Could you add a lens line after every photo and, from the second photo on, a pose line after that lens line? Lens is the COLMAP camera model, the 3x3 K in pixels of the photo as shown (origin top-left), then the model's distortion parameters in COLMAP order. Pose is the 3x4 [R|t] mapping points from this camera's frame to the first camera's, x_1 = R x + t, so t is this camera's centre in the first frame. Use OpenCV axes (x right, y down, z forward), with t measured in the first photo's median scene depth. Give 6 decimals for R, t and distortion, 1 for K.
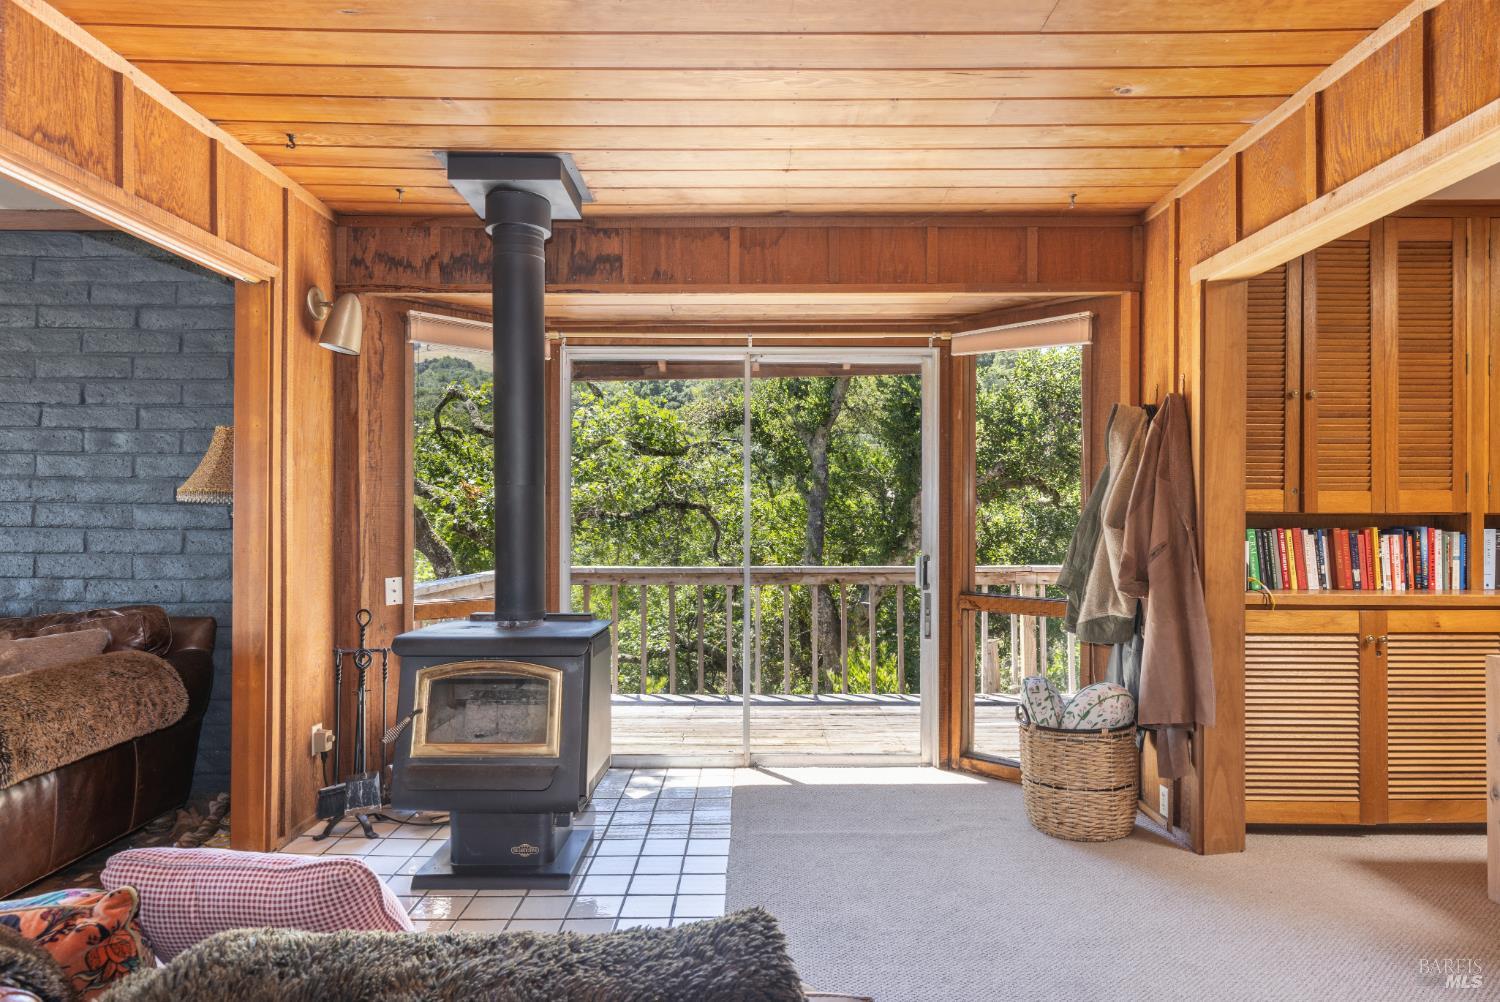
lens RADIAL K [[870.1, 0, 767.5], [0, 870.1, 511.0], [0, 0, 1]] dist [0.001163, -0.000670]
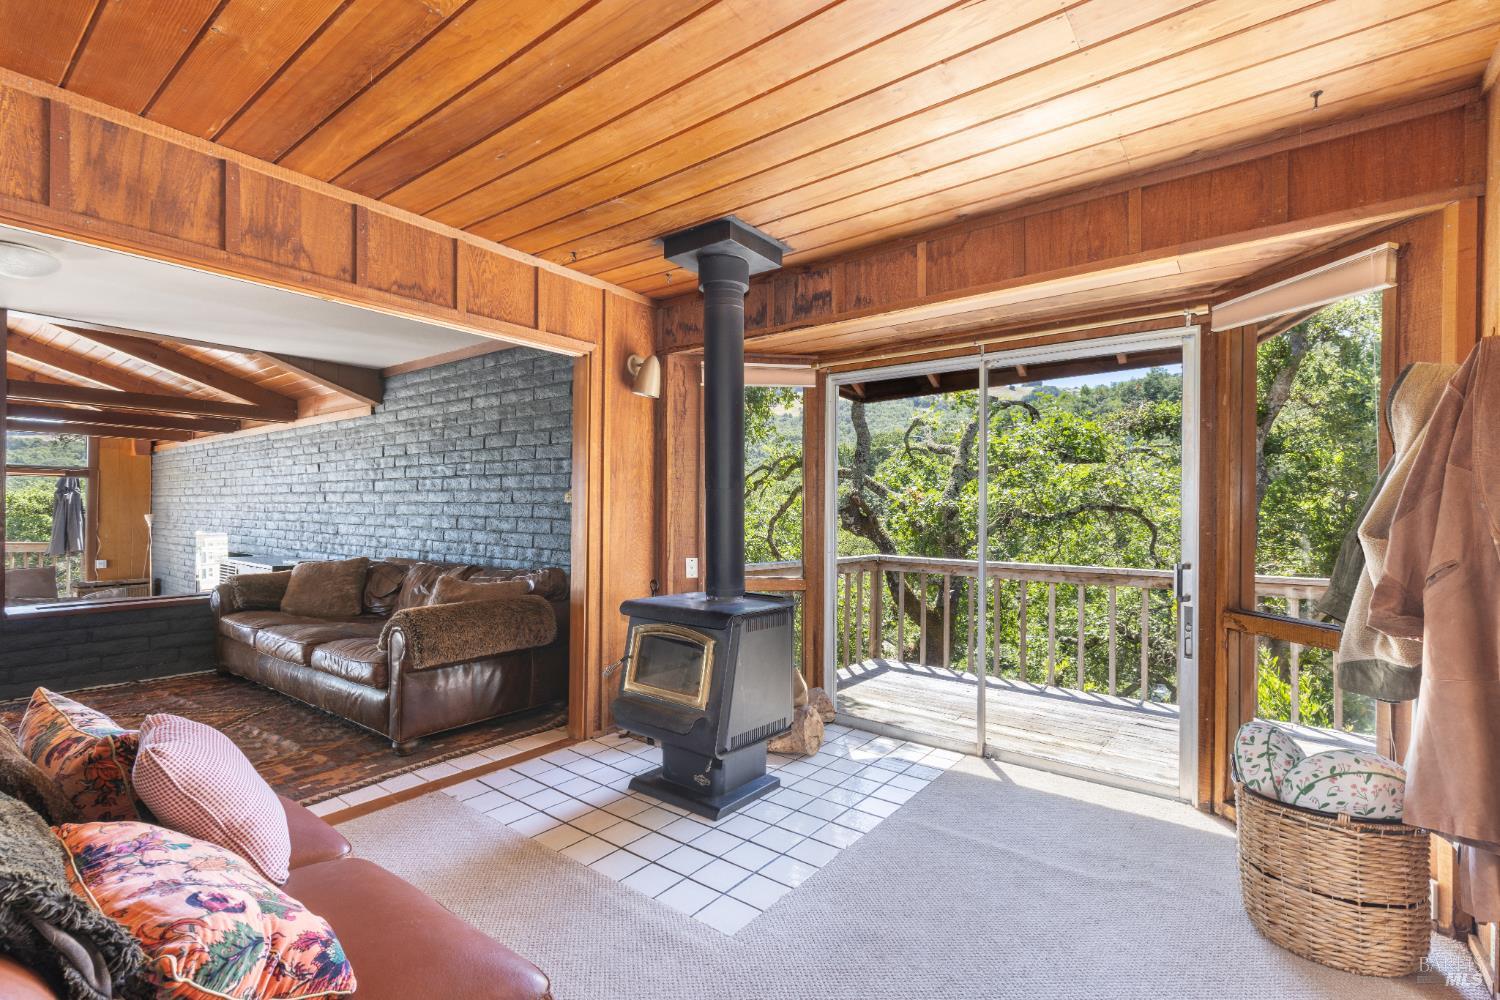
lens RADIAL K [[678.1, 0, 755.5], [0, 678.1, 509.9], [0, 0, 1]] dist [0.008718, -0.001367]
pose [[0.787991, 0.004446, -0.615671, 0.328530], [-0.006486, 0.999978, -0.001081, 0.000809], [0.615653, 0.004845, 0.788002, 0.236166]]
